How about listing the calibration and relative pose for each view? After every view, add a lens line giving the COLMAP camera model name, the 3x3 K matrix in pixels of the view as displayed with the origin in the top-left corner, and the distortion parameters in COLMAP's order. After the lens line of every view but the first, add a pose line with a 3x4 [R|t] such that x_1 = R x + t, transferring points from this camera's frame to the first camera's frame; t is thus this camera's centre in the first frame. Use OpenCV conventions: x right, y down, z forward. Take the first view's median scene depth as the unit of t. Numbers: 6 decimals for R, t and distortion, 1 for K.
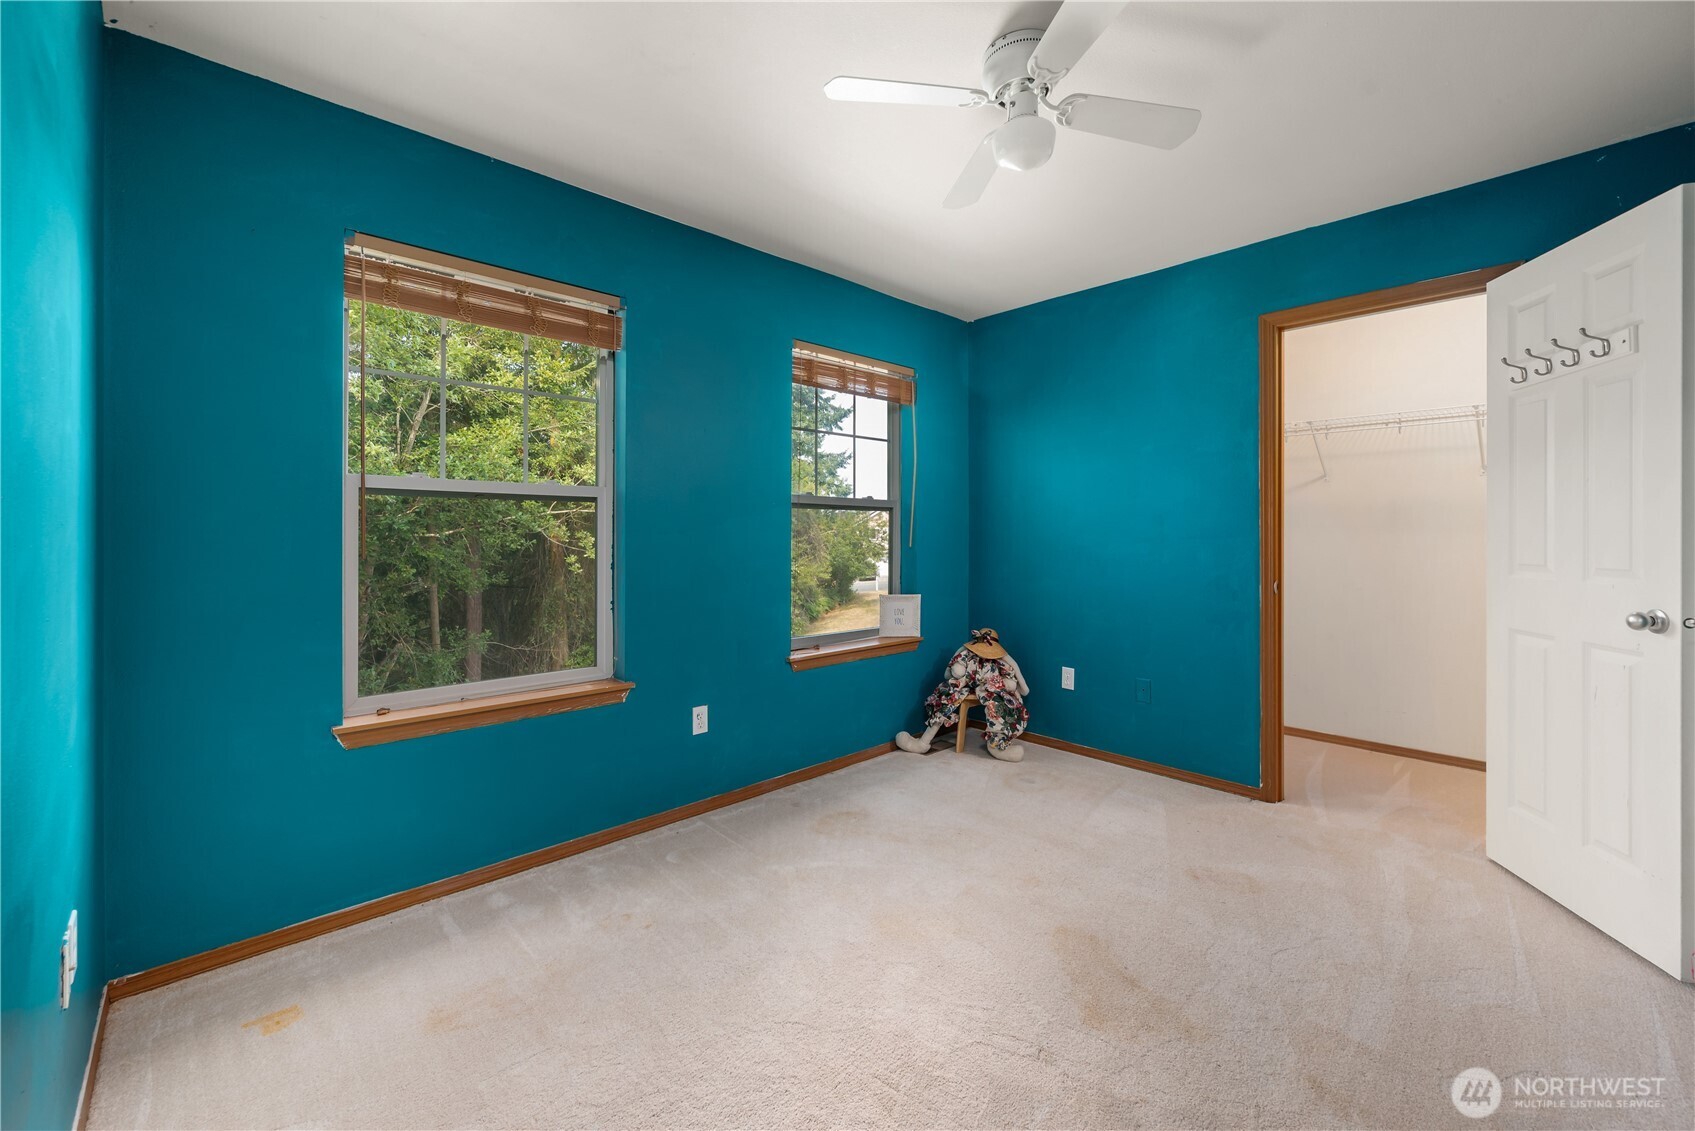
lens RADIAL K [[688.6, 0, 847.7], [0, 688.6, 538.9], [0, 0, 1]] dist [0.001460, 0.000517]
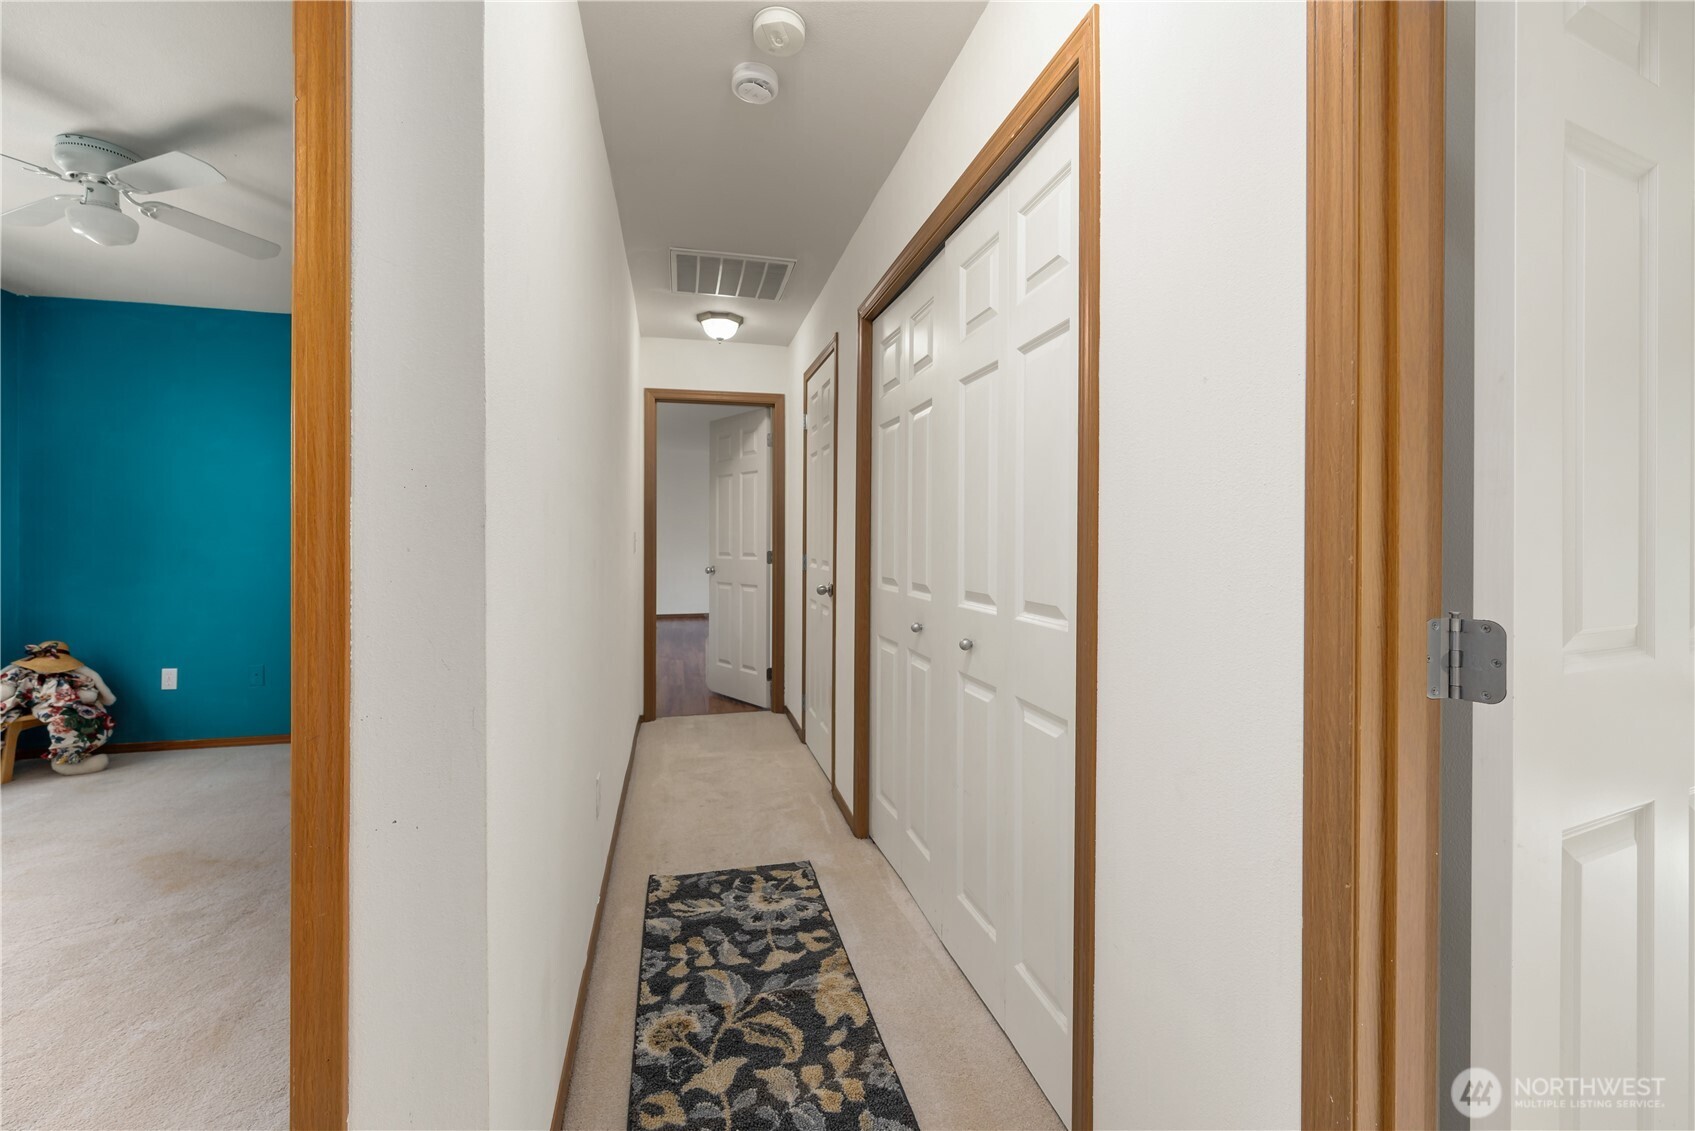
lens RADIAL K [[688.6, 0, 847.7], [0, 688.6, 538.9], [0, 0, 1]] dist [0.001460, 0.000517]
pose [[0.485407, 0.003461, 0.874281, -0.092443], [0.004362, 0.999970, -0.006381, 0.004124], [-0.874277, 0.006911, 0.485377, -0.397156]]
